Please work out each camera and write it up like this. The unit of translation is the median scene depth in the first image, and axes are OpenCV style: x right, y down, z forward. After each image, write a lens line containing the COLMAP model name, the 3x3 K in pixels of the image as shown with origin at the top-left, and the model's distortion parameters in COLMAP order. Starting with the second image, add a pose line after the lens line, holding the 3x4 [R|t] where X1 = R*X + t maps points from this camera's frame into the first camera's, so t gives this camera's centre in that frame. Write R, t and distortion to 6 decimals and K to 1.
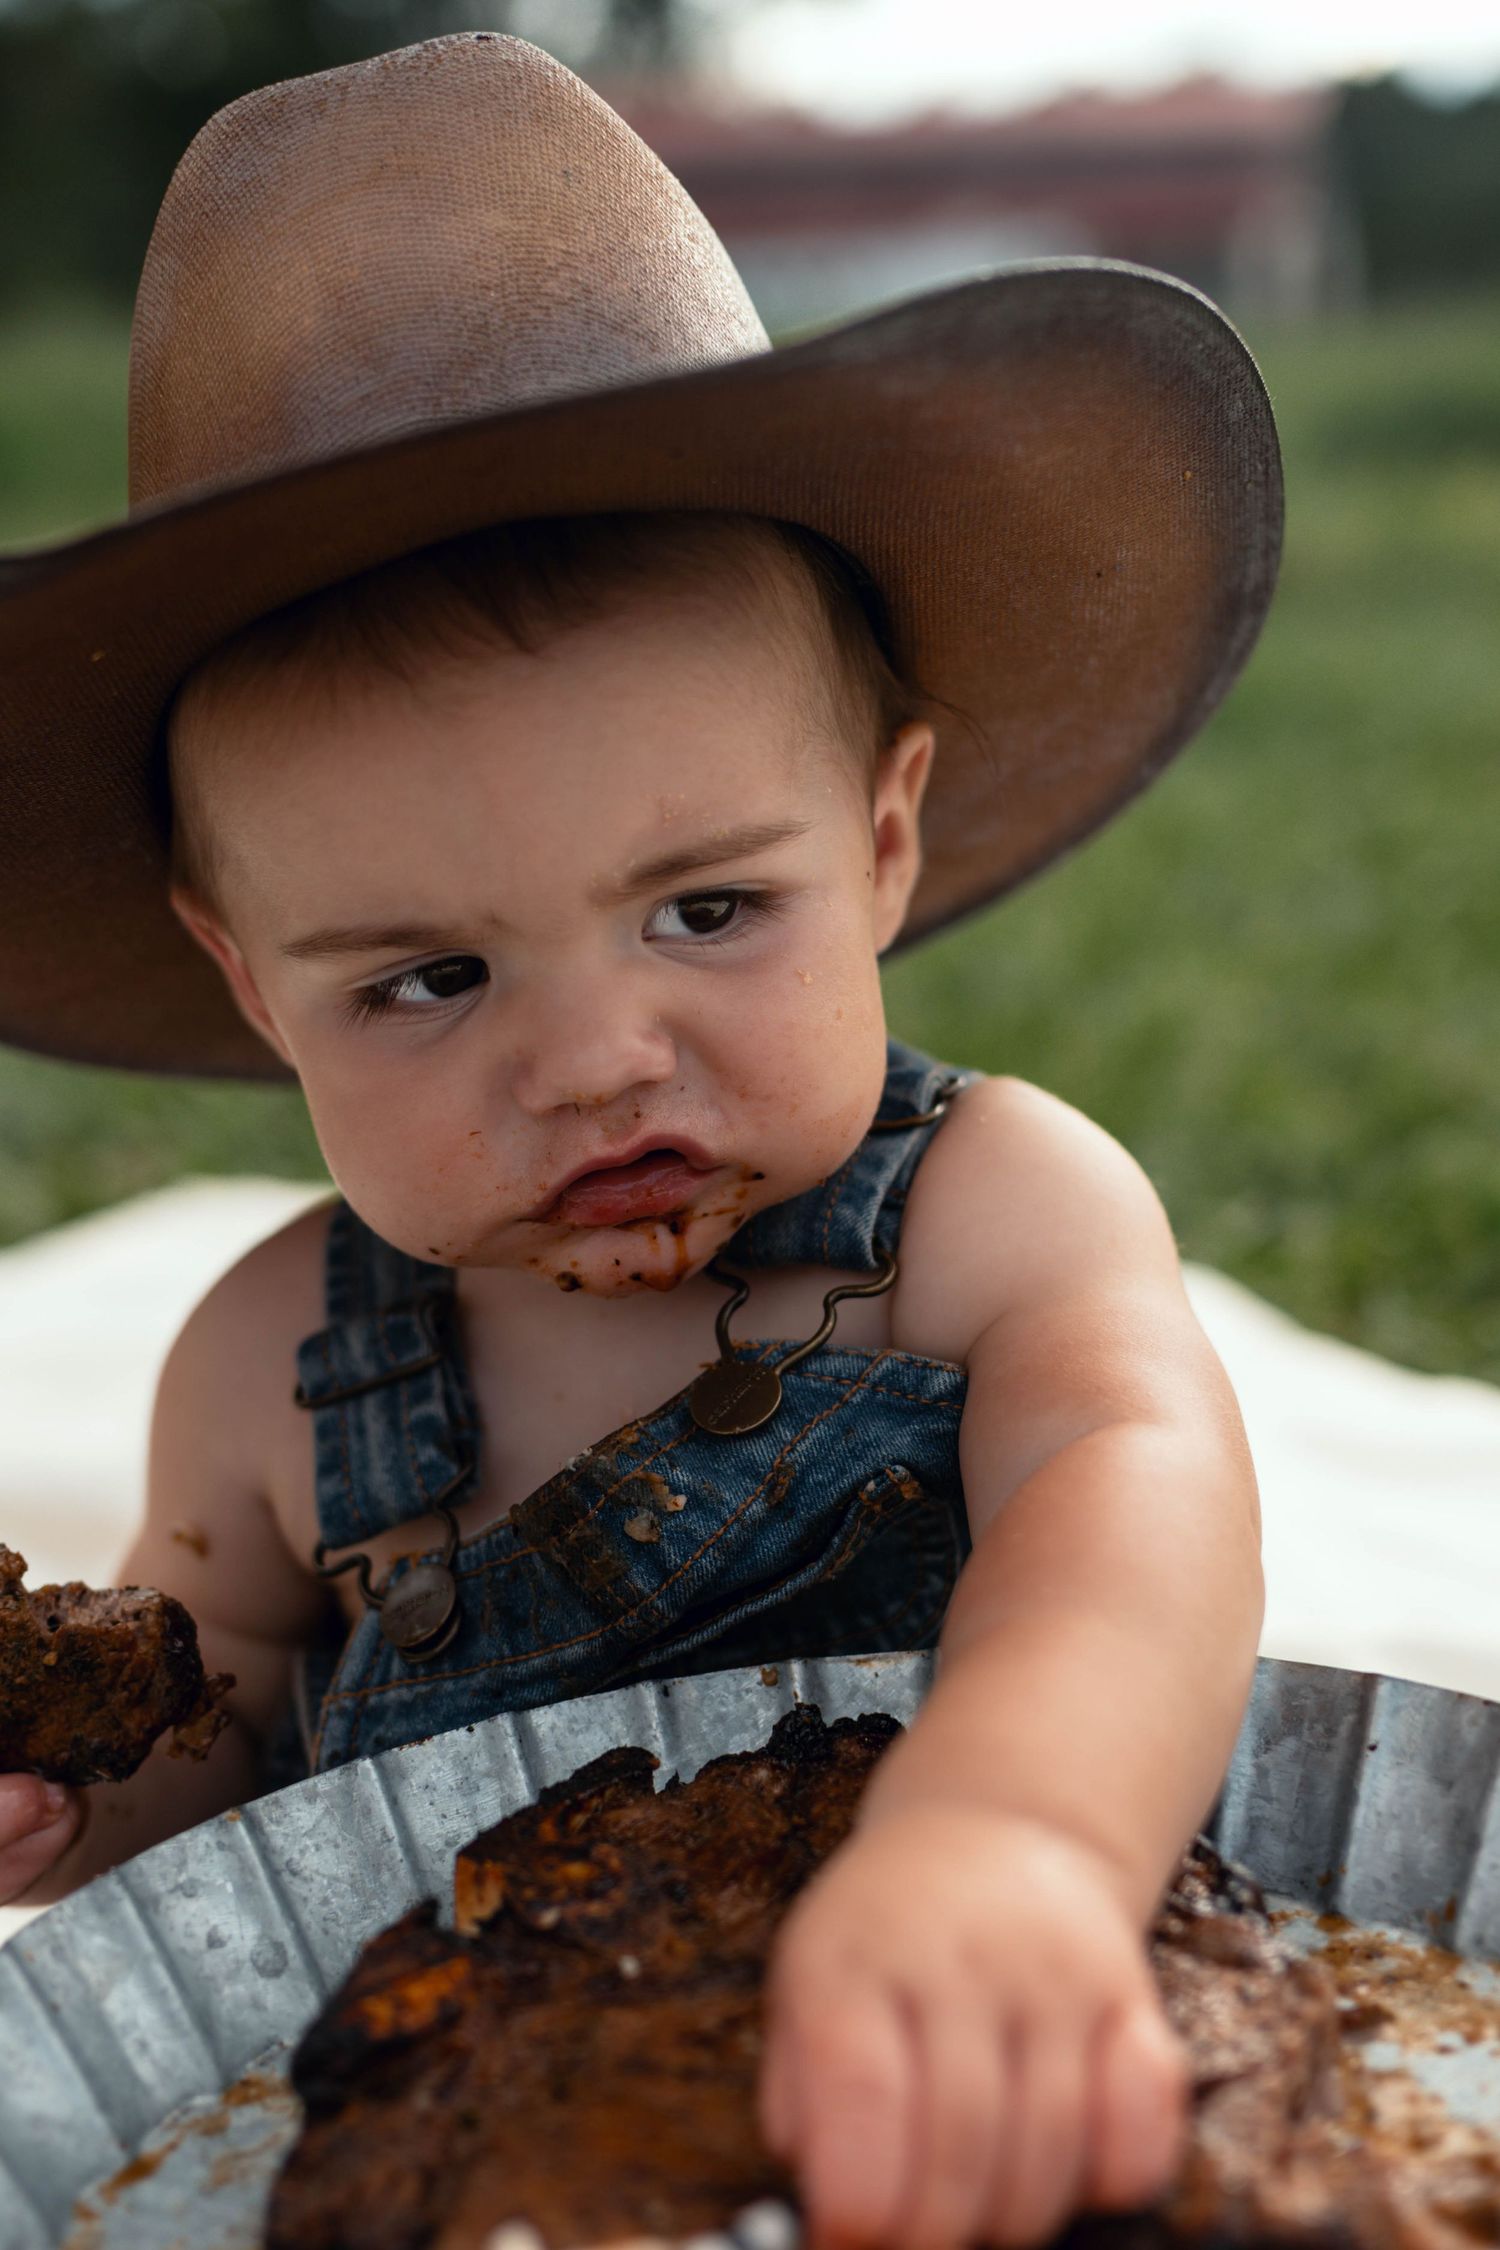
lens RADIAL K [[3369.3, 0, 750.0], [0, 3369.3, 1125.0], [0, 0, 1]] dist [-0.028221, -0.010226]
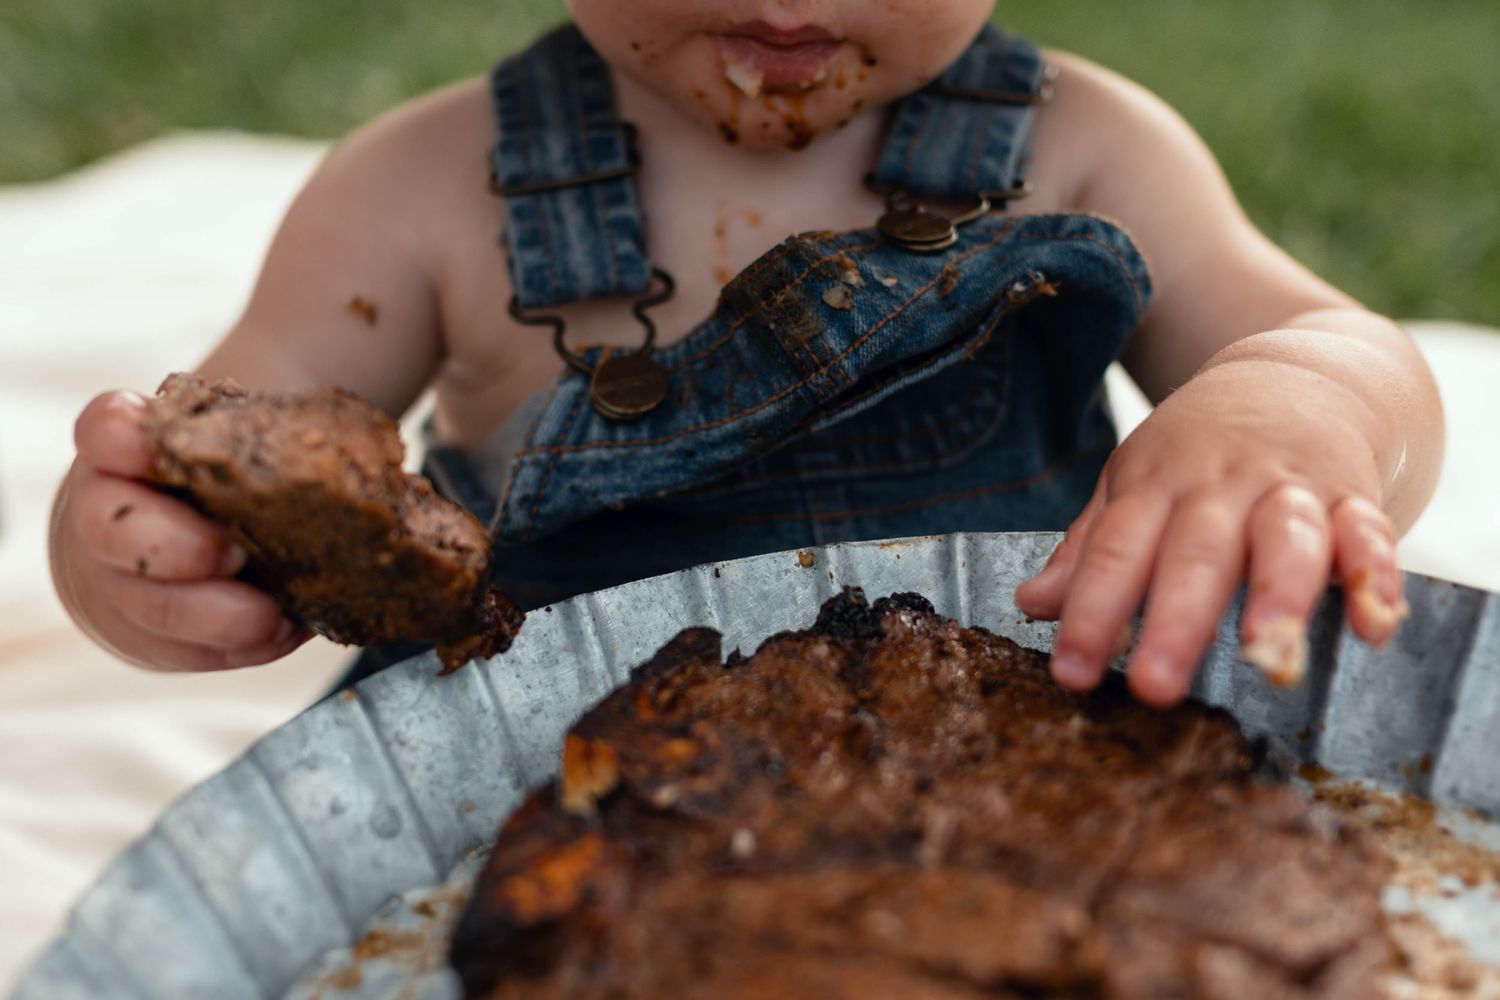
lens RADIAL K [[2246.2, 0, 750.0], [0, 2246.2, 500.0], [0, 0, 1]] dist [-0.028221, -0.010226]
pose [[0.994235, -0.004620, 0.107123, -0.101995], [-0.013630, 0.985520, 0.169009, 0.017167], [-0.106353, -0.169495, 0.979776, 0.281133]]
